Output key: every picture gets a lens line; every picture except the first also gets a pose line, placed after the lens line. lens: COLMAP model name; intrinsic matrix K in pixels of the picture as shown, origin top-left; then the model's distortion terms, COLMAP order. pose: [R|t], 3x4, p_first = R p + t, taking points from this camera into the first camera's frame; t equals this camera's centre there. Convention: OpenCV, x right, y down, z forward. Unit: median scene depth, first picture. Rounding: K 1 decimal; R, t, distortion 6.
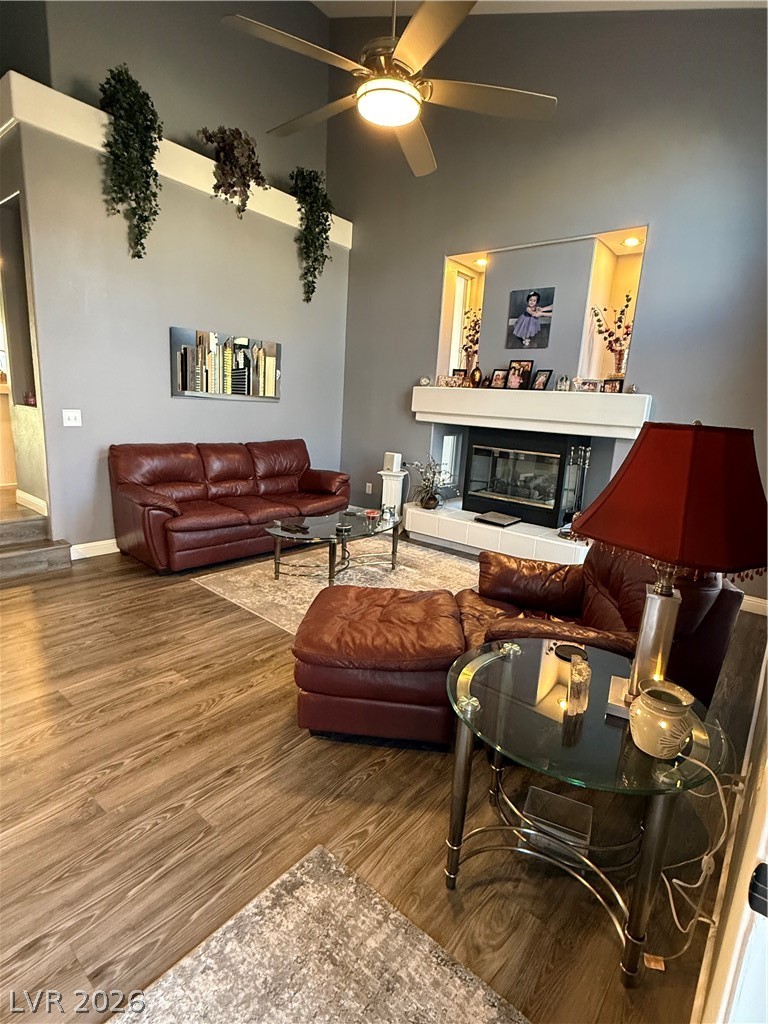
lens RADIAL K [[518.7, 0, 384.0], [0, 518.7, 512.0], [0, 0, 1]] dist [-0.000751, -0.000419]
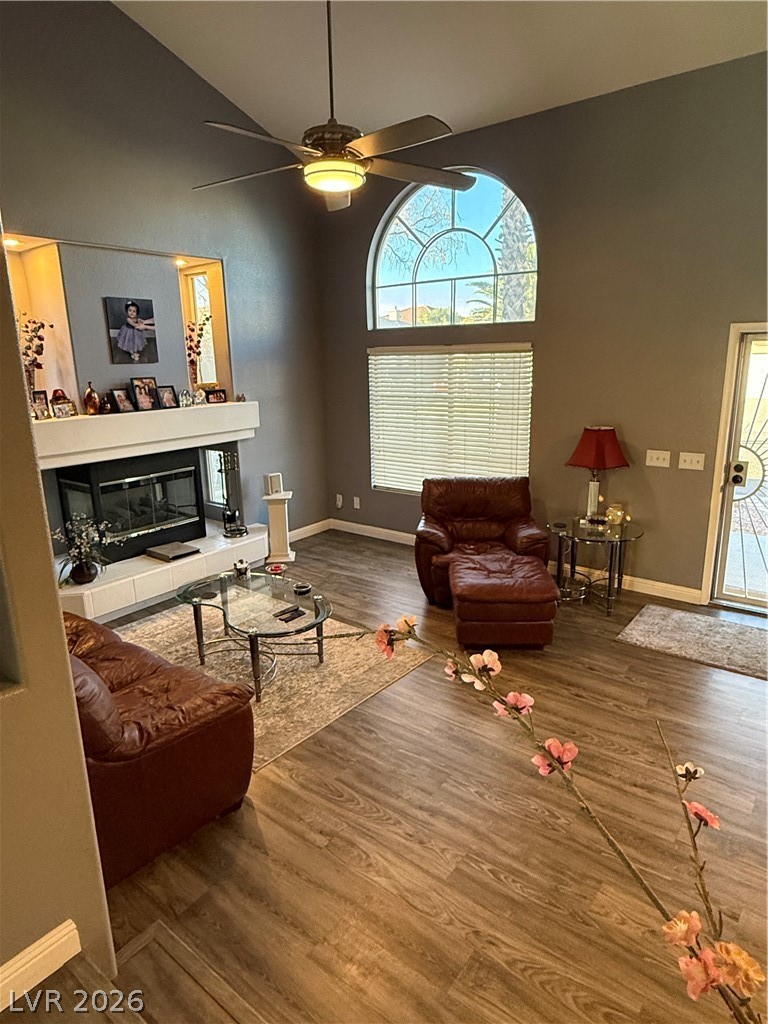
lens RADIAL K [[614.8, 0, 384.0], [0, 614.8, 512.0], [0, 0, 1]] dist [-0.000647, 0.000747]
pose [[-0.044964, -0.303029, 0.951920, -0.858808], [0.225163, 0.925290, 0.305187, -0.314245], [-0.973283, 0.228060, 0.026626, 0.629998]]
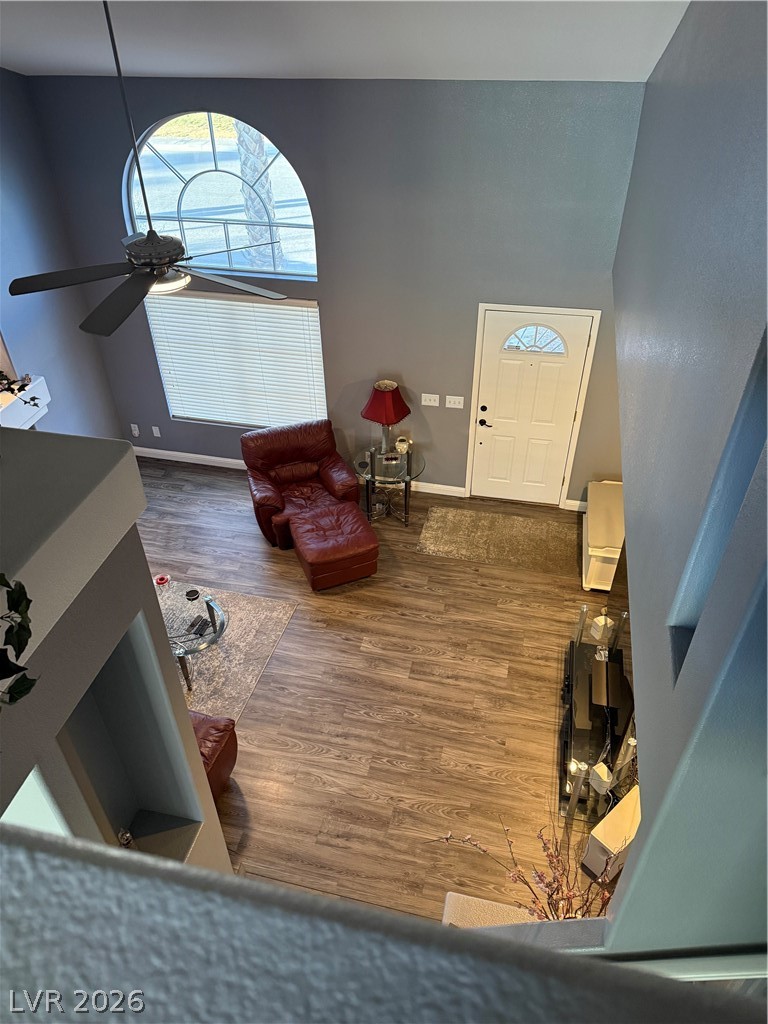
lens RADIAL K [[715.1, 0, 384.0], [0, 715.1, 512.0], [0, 0, 1]] dist [0.085180, -0.001176]
pose [[-0.454764, -0.590017, 0.667136, -0.978809], [0.168139, 0.678727, 0.714883, -0.927486], [-0.874596, 0.437275, -0.209456, 0.697130]]
